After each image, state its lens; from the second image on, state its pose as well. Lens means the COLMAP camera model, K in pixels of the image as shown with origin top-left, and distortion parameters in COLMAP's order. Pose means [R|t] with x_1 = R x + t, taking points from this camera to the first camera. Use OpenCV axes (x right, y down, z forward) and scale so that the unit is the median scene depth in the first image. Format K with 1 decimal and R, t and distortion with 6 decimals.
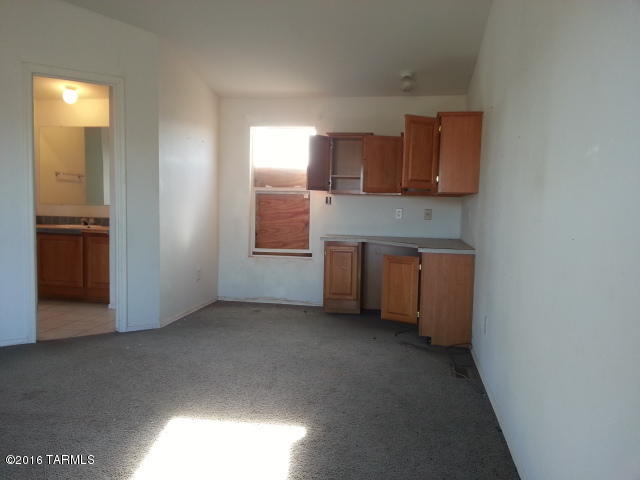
lens RADIAL K [[519.4, 0, 318.9], [0, 519.4, 237.4], [0, 0, 1]] dist [0.109357, -0.171412]
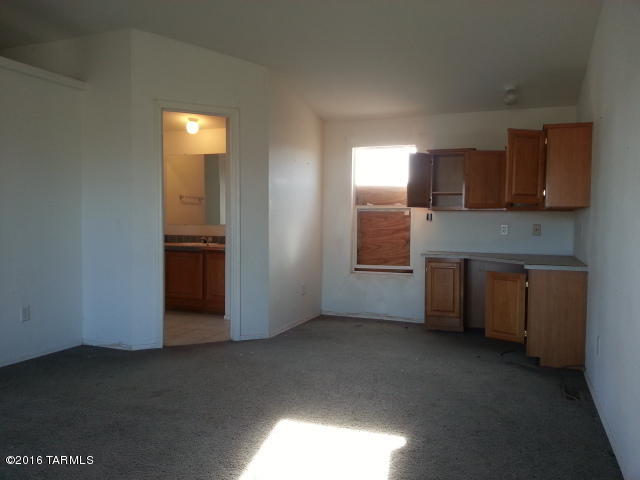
lens RADIAL K [[519.4, 0, 318.9], [0, 519.4, 237.4], [0, 0, 1]] dist [0.109357, -0.171412]
pose [[0.980389, -0.006704, -0.196957, 0.007532], [-0.000166, 0.999393, -0.034842, 0.003463], [0.197071, 0.034192, 0.979793, -0.027643]]
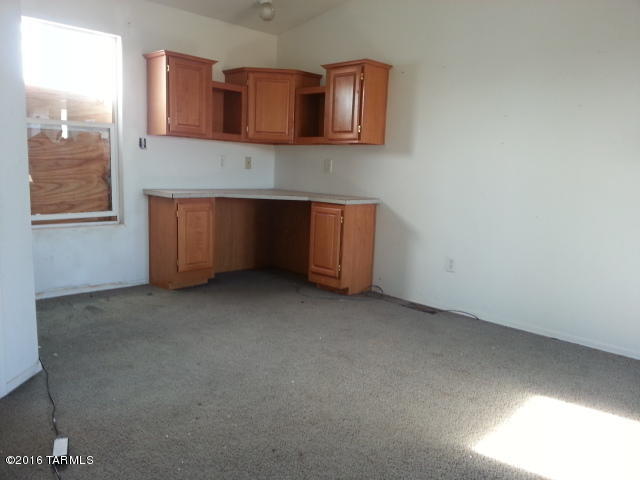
lens RADIAL K [[519.4, 0, 318.9], [0, 519.4, 237.4], [0, 0, 1]] dist [0.109357, -0.171412]
pose [[0.567685, -0.116733, 0.814927, -0.503466], [0.026361, 0.991966, 0.123730, -0.025476], [-0.822824, -0.048757, 0.566202, 0.388507]]
